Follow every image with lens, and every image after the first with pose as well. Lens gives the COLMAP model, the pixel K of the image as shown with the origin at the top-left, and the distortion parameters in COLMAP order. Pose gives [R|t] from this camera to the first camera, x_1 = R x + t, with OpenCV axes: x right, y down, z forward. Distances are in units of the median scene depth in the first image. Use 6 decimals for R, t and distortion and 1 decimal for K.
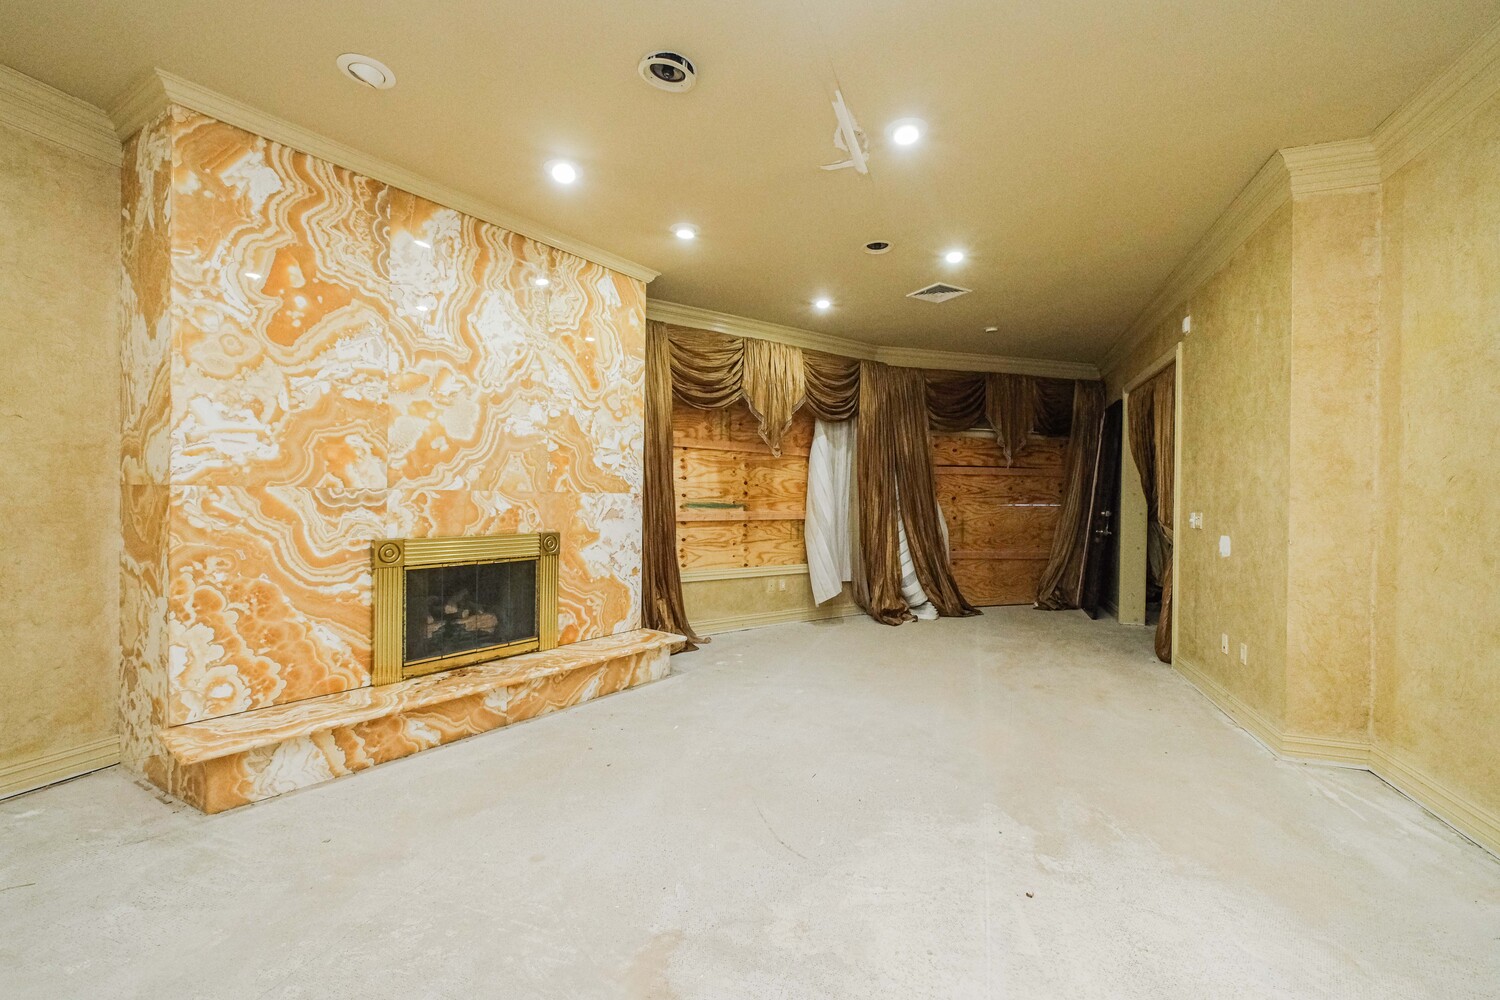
lens RADIAL K [[625.8, 0, 751.5], [0, 625.8, 510.1], [0, 0, 1]] dist [0.000201, 0.000486]
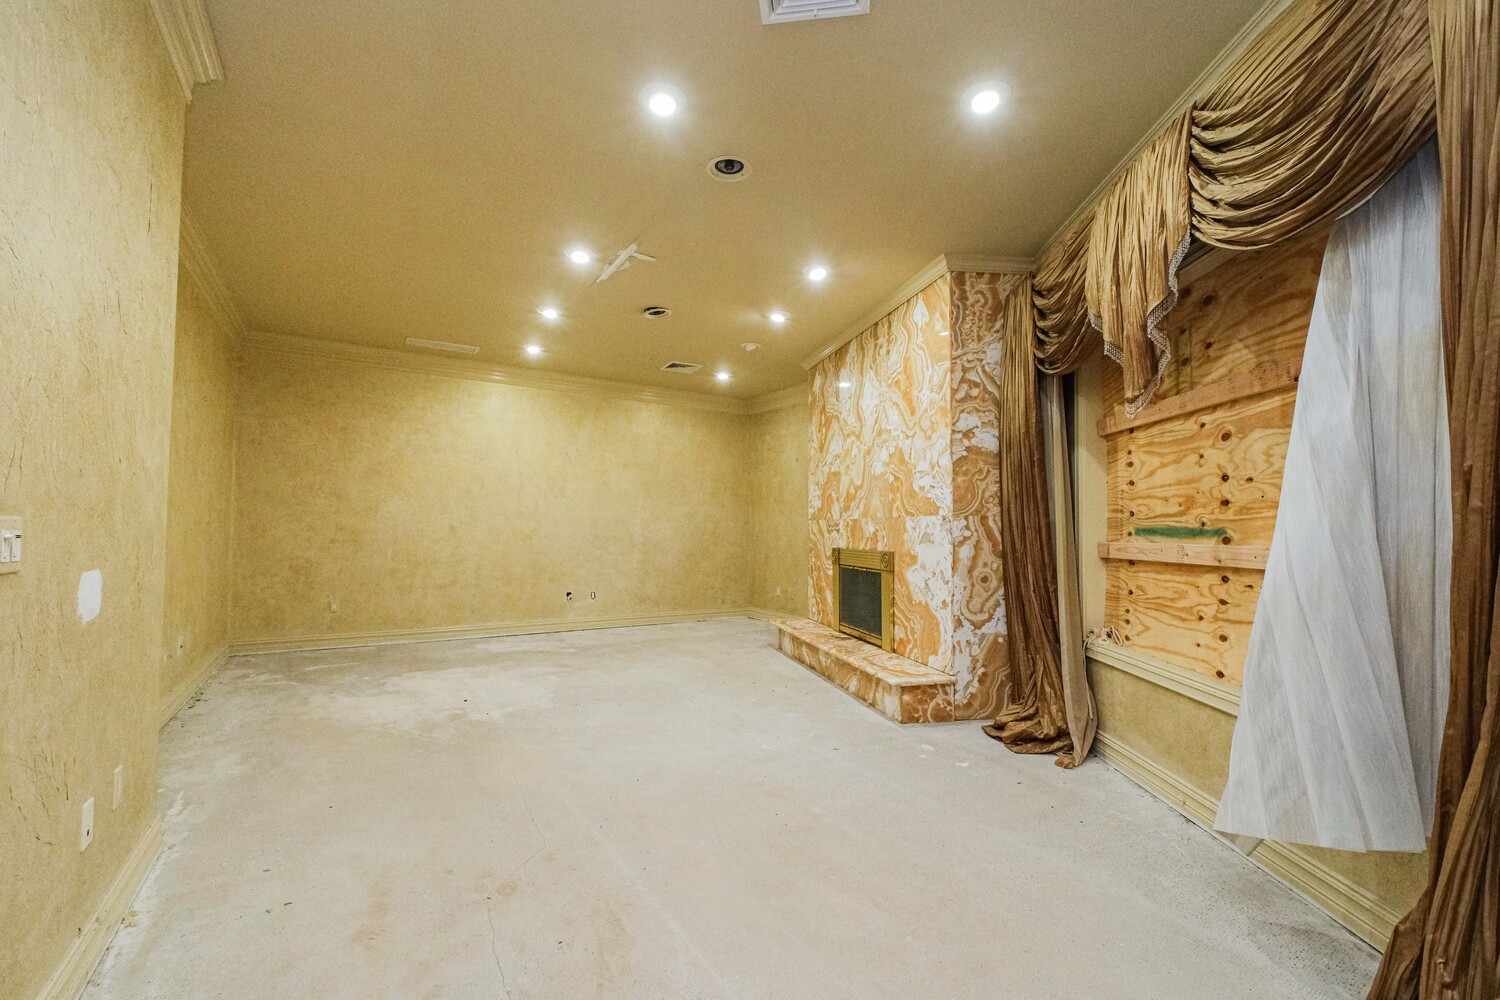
lens RADIAL K [[625.8, 0, 751.5], [0, 625.8, 510.1], [0, 0, 1]] dist [0.000201, 0.000486]
pose [[-0.607123, -0.041590, -0.793518, 0.734129], [-0.029095, 0.999123, -0.030106, 0.000357], [0.794075, 0.004809, -0.607801, 1.433842]]
